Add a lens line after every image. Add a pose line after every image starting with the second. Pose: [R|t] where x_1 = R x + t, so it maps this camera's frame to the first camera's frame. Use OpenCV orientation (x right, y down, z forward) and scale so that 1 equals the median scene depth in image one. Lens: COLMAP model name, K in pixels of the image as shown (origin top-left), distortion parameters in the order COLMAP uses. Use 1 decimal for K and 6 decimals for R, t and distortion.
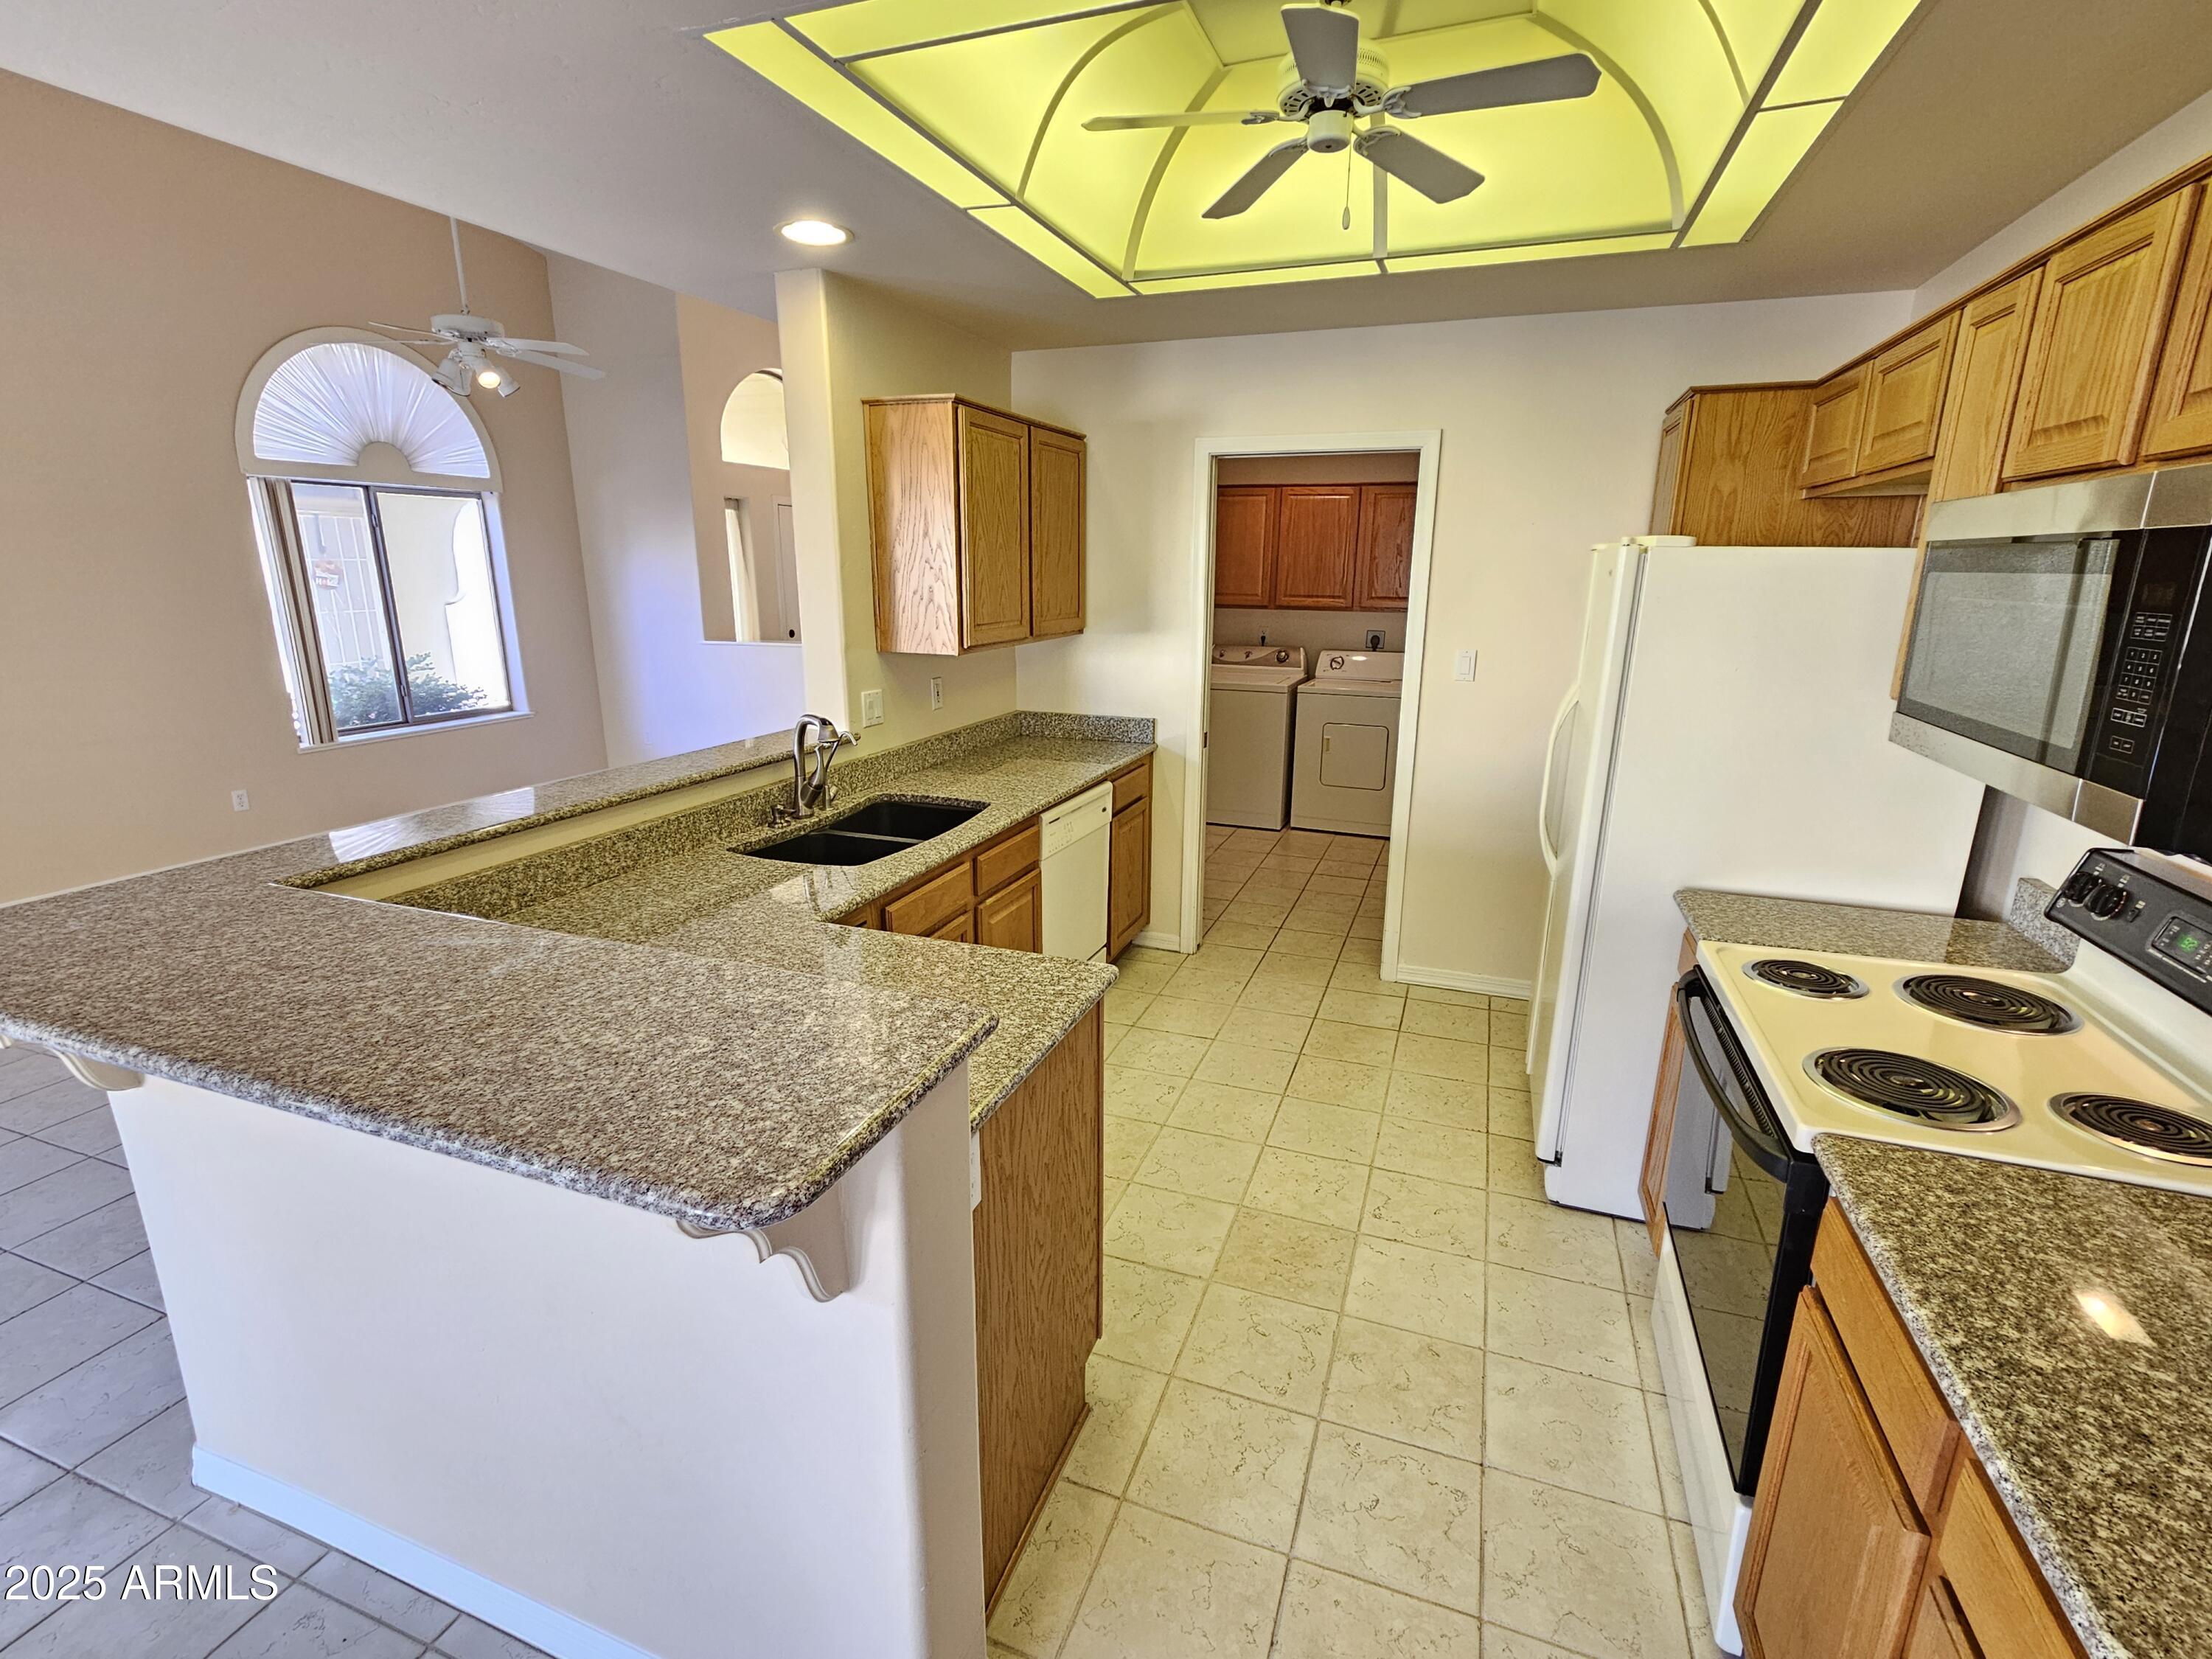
lens RADIAL K [[1012.2, 0, 1093.2], [0, 1012.2, 809.1], [0, 0, 1]] dist [0.000458, 0.000898]
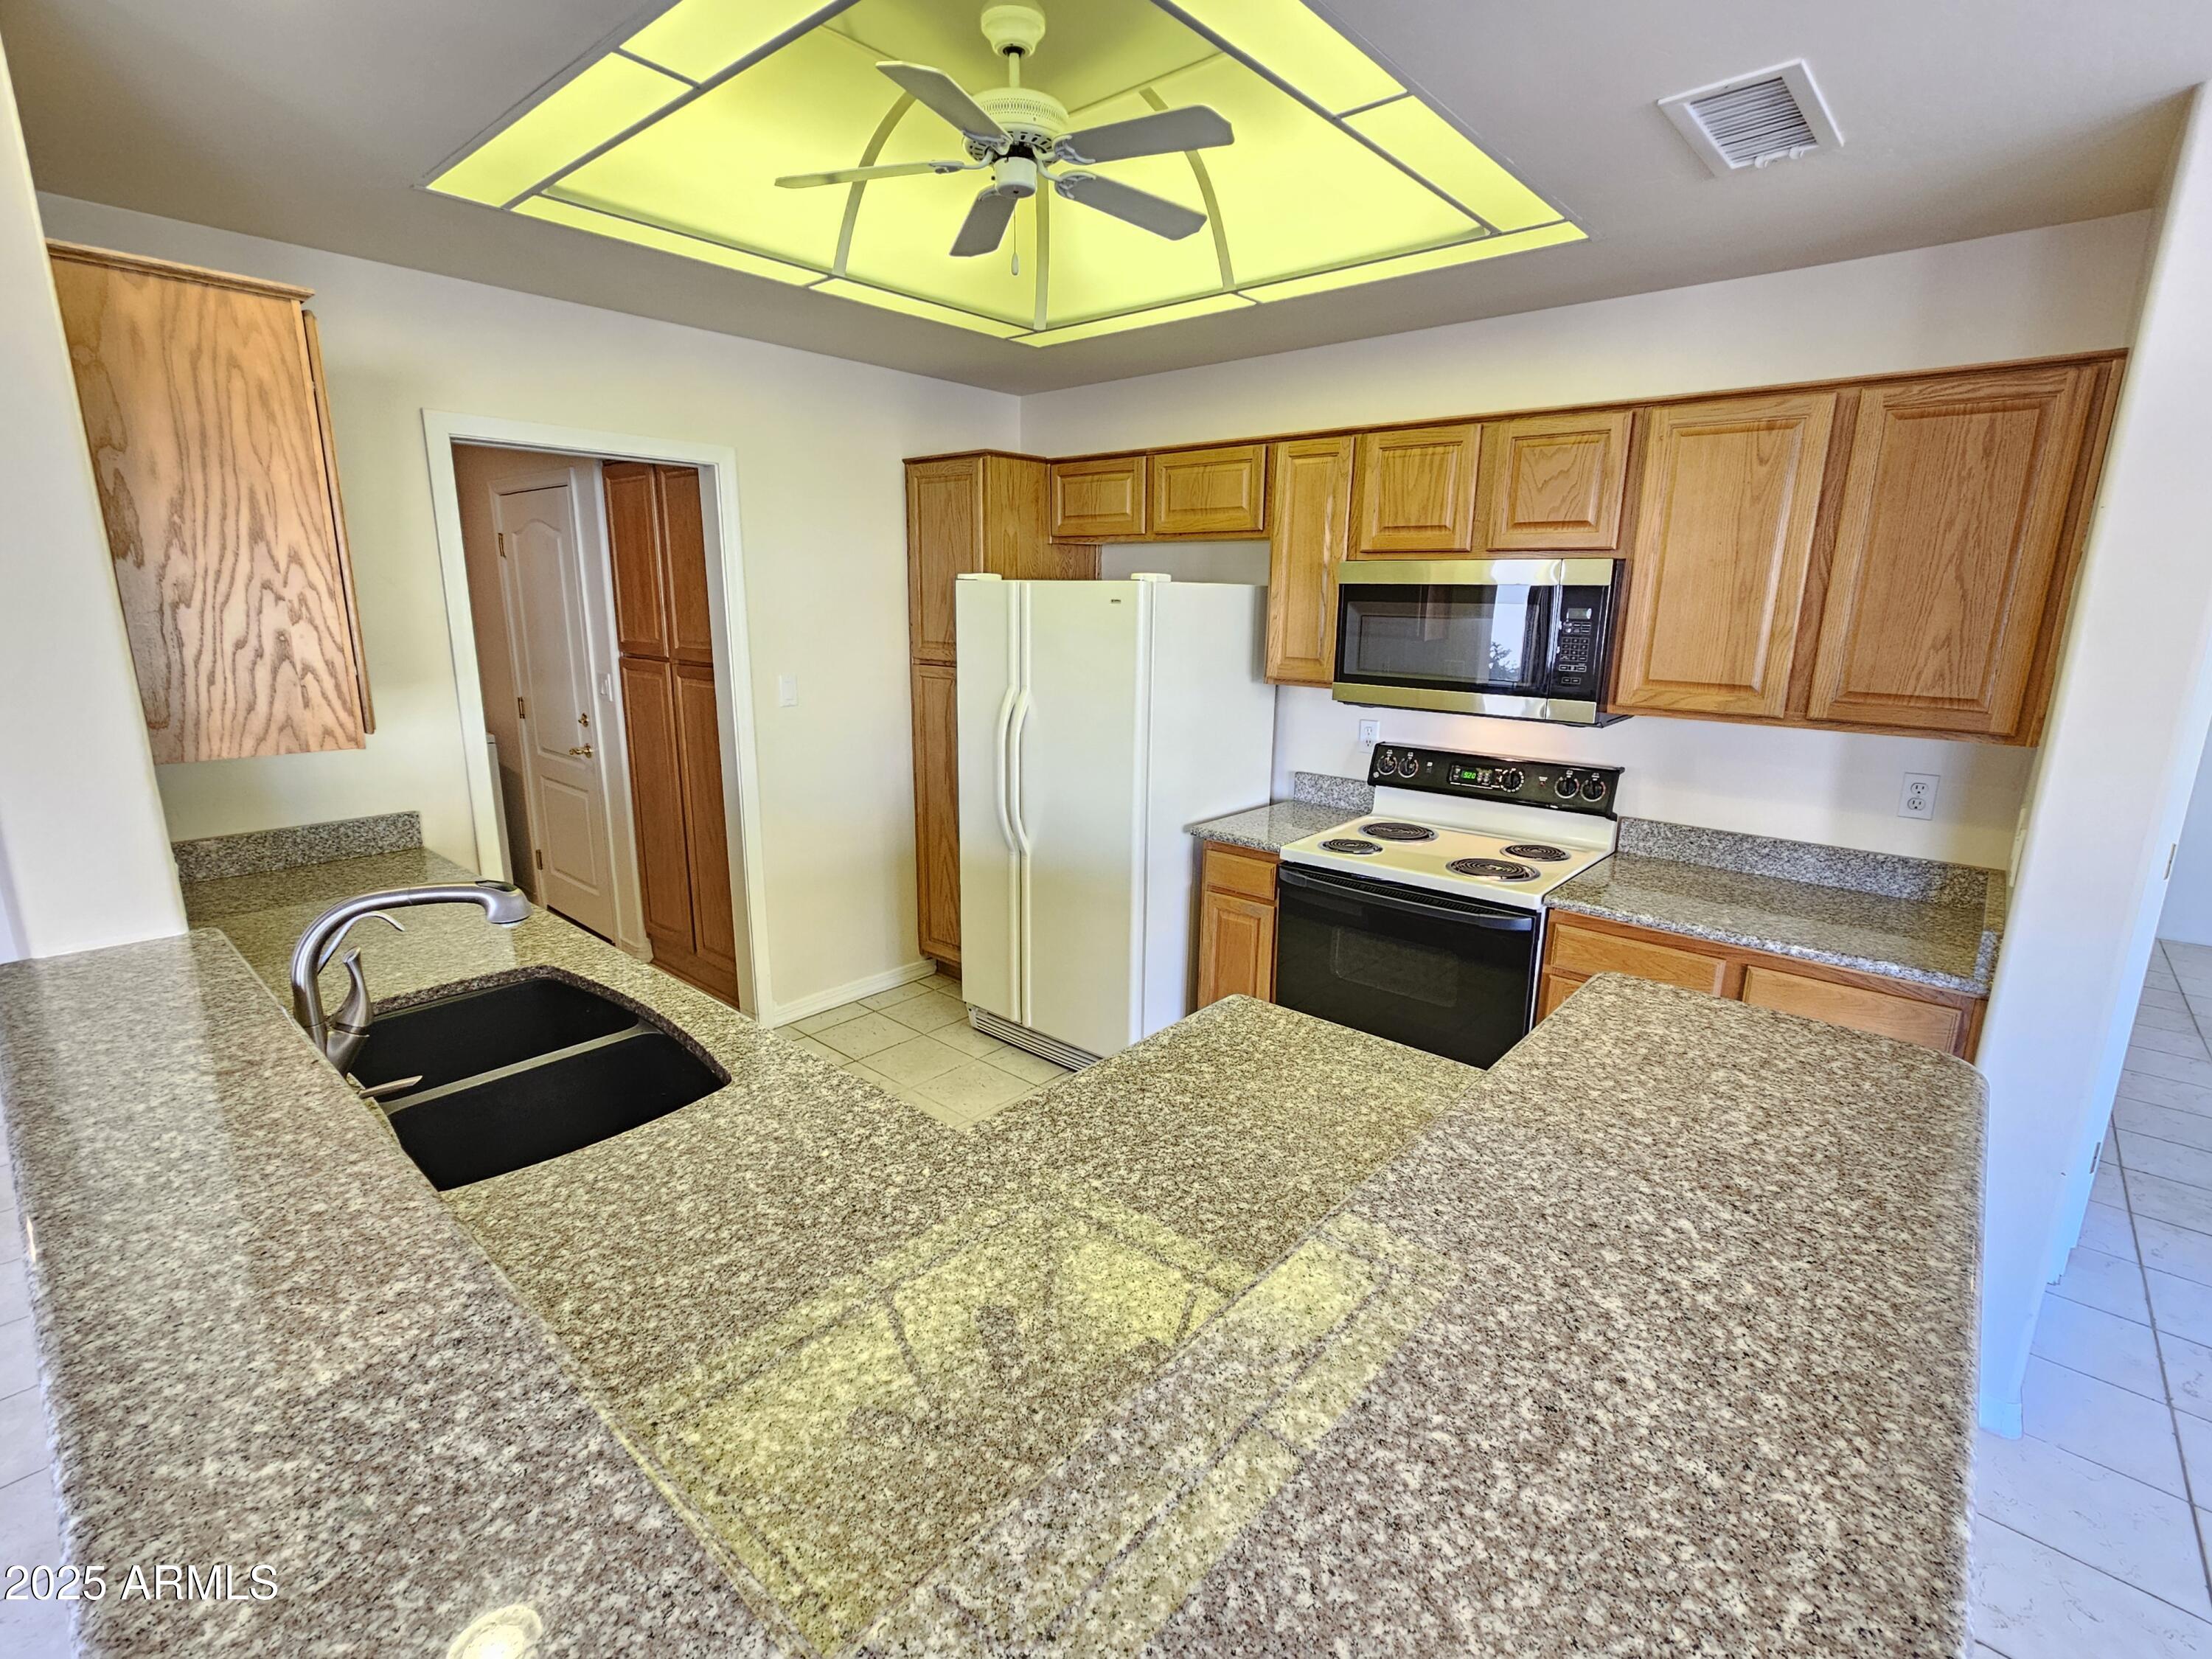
lens RADIAL K [[1012.2, 0, 1102.2], [0, 1012.2, 817.7], [0, 0, 1]] dist [0.000458, 0.000898]
pose [[0.350168, -0.208565, 0.913172, -0.603961], [0.205381, 0.968268, 0.142393, -0.125101], [-0.913893, 0.137687, 0.381891, 0.455296]]
